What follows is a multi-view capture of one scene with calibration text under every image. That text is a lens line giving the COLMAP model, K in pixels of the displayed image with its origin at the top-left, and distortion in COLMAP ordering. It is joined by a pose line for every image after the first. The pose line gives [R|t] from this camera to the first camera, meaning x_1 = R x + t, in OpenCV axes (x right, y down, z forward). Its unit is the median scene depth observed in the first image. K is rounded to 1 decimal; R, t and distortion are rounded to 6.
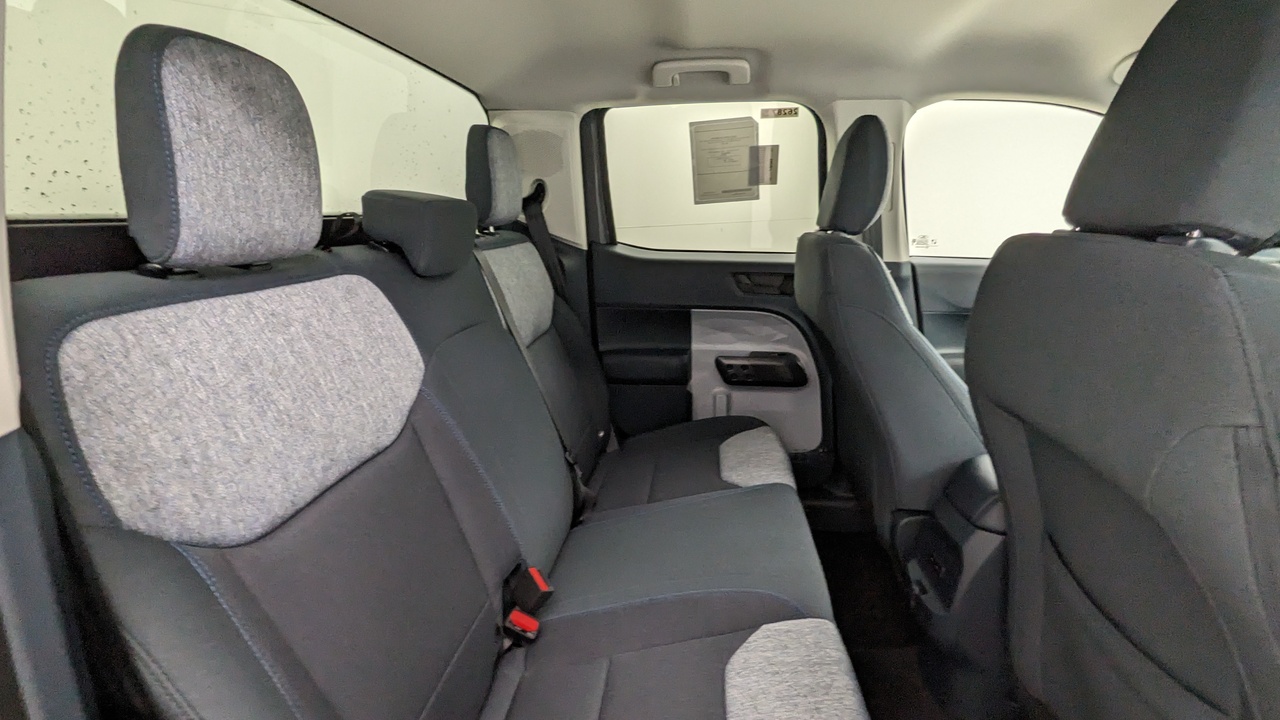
lens RADIAL K [[612.4, 0, 643.3], [0, 612.4, 336.8], [0, 0, 1]] dist [-0.000028, 0.001531]
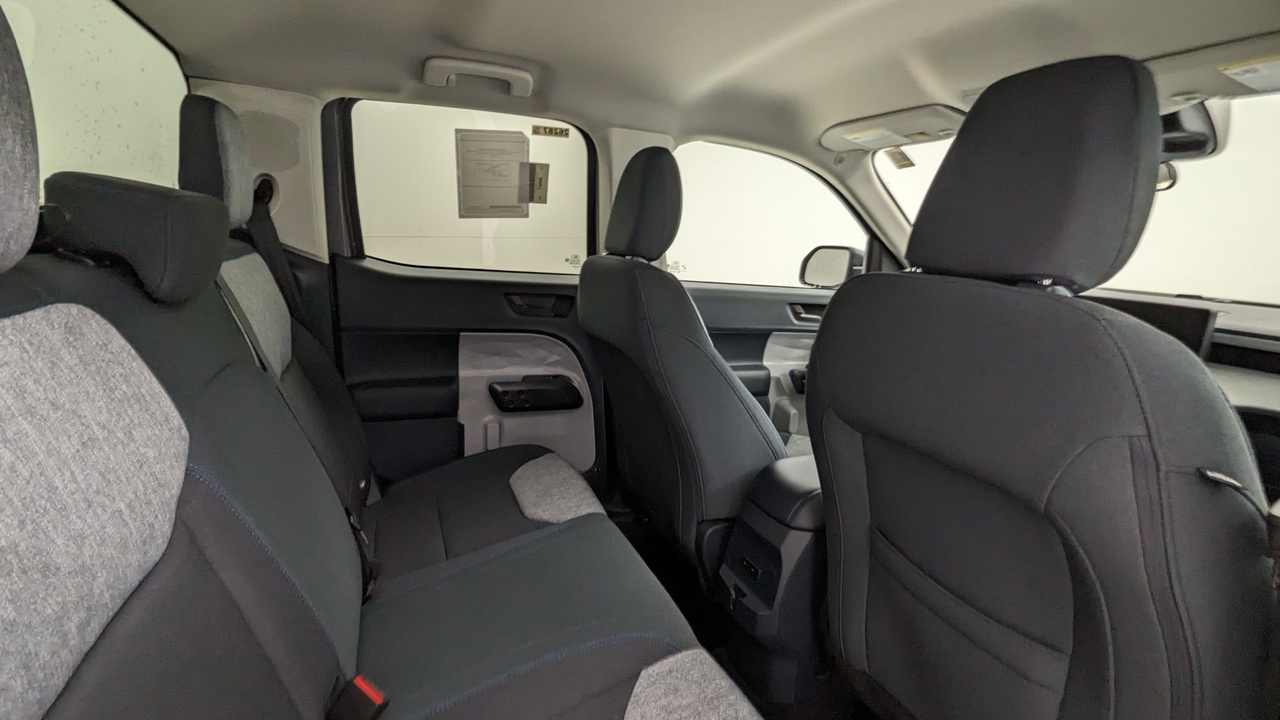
lens RADIAL K [[612.4, 0, 644.3], [0, 612.4, 341.0], [0, 0, 1]] dist [-0.000028, 0.001531]
pose [[0.882504, -0.026616, 0.469551, -0.146826], [0.034615, 0.999365, -0.008409, -0.021551], [-0.469029, 0.023675, 0.882866, 0.092305]]
